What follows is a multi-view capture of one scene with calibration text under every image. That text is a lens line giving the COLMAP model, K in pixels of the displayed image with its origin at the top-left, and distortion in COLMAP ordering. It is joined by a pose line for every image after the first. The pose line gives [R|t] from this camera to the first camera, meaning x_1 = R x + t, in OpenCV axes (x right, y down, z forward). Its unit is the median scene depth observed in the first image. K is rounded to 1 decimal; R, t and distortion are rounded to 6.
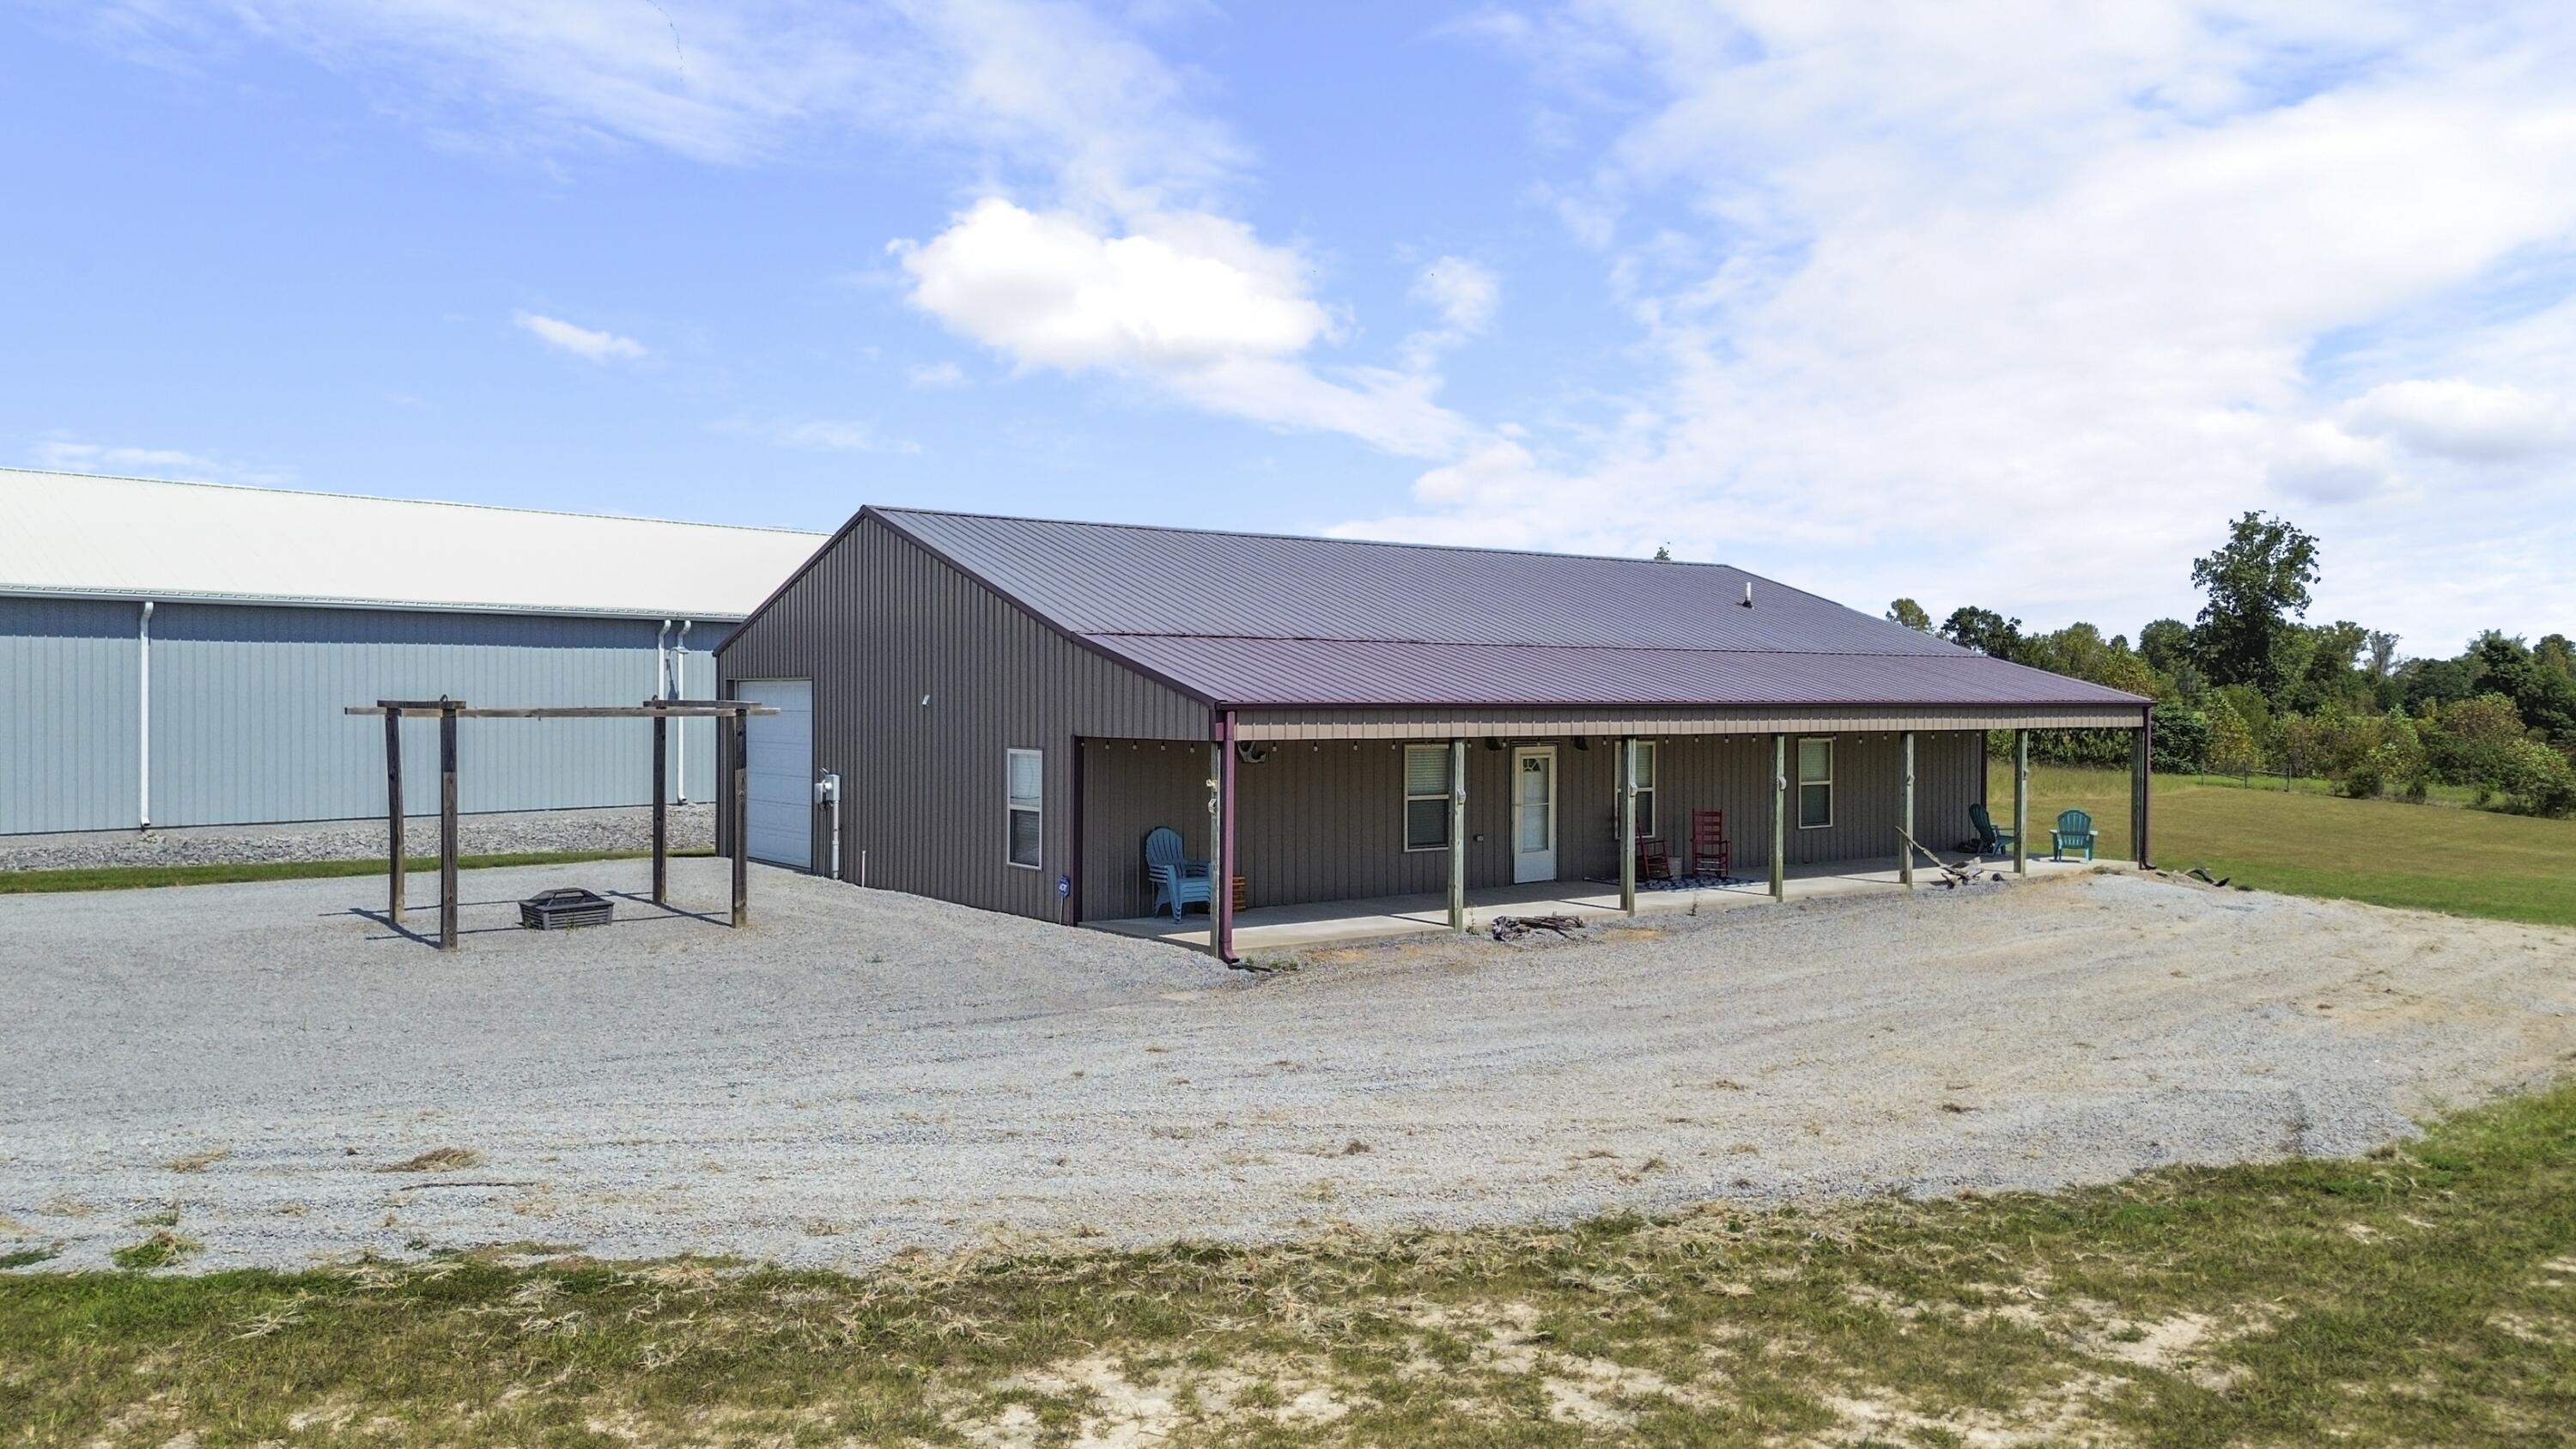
lens RADIAL K [[1857.2, 0, 1283.1], [0, 1857.2, 707.6], [0, 0, 1]] dist [-0.005167, -0.010264]
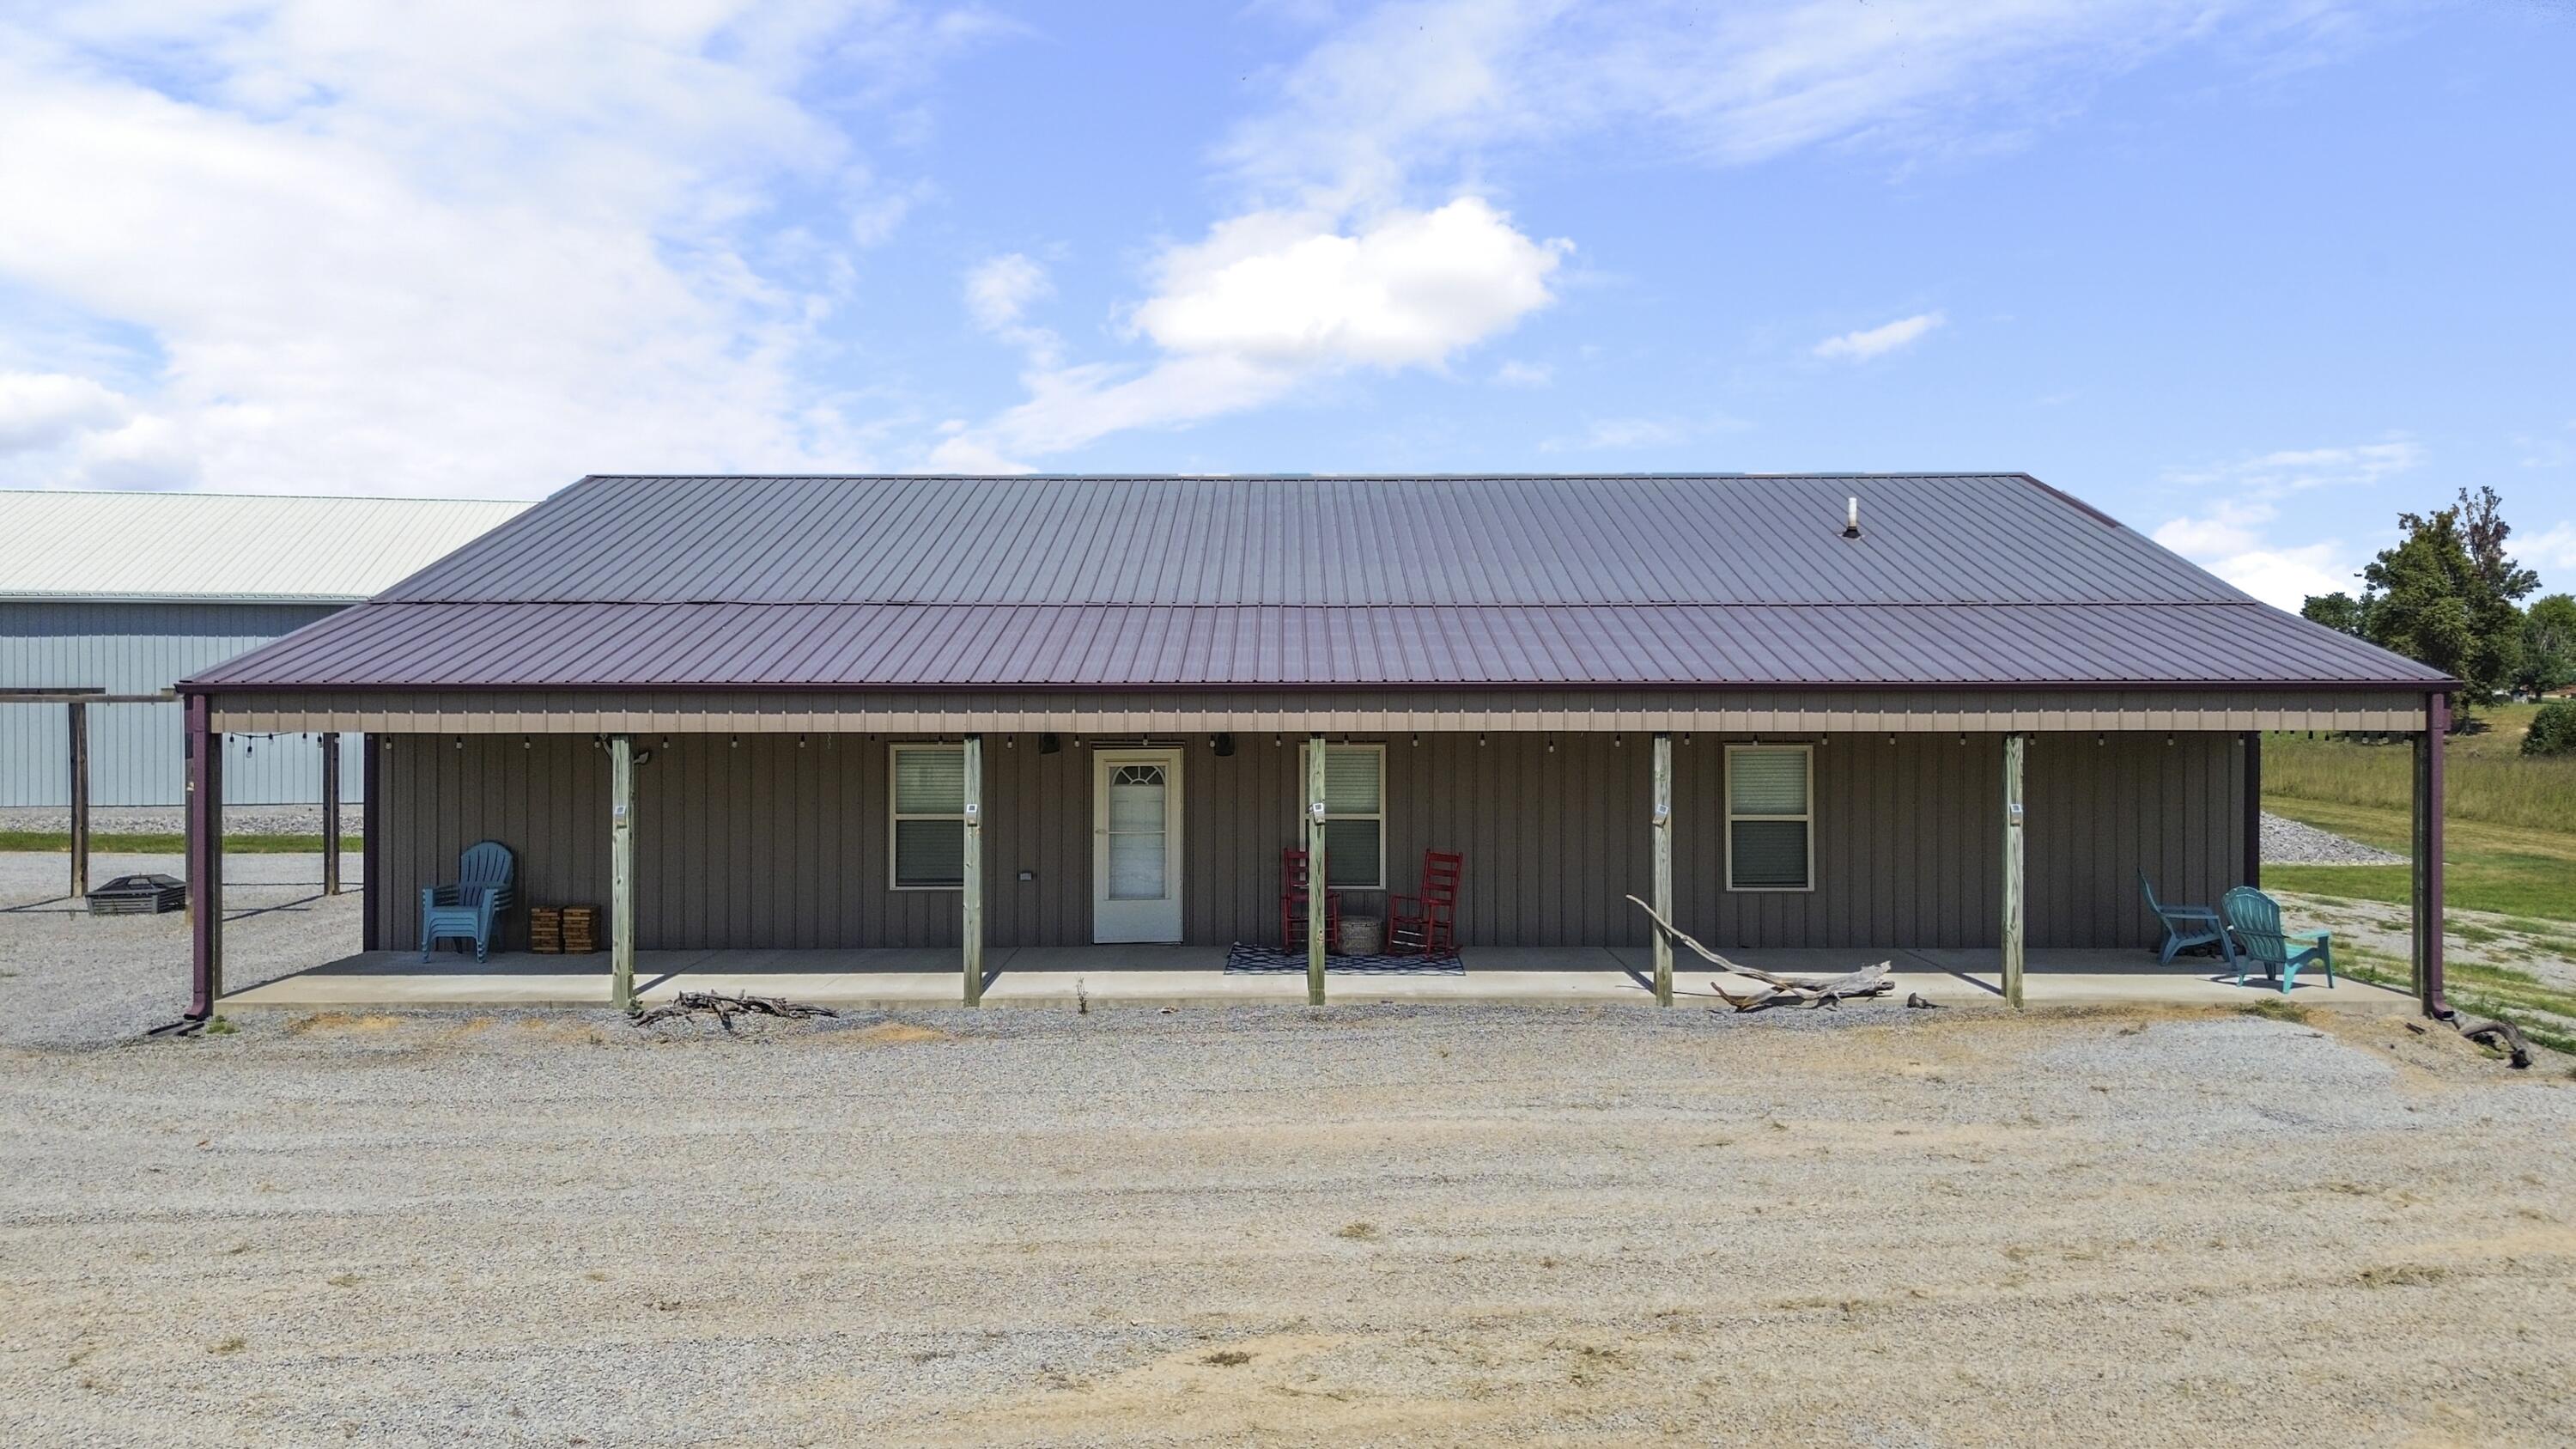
lens RADIAL K [[1857.2, 0, 1283.1], [0, 1857.2, 707.6], [0, 0, 1]] dist [-0.005167, -0.010264]
pose [[0.820775, 0.006014, -0.571221, 0.569937], [-0.000904, 0.999957, 0.009228, -0.000457], [0.571252, -0.007057, 0.820745, 0.458376]]
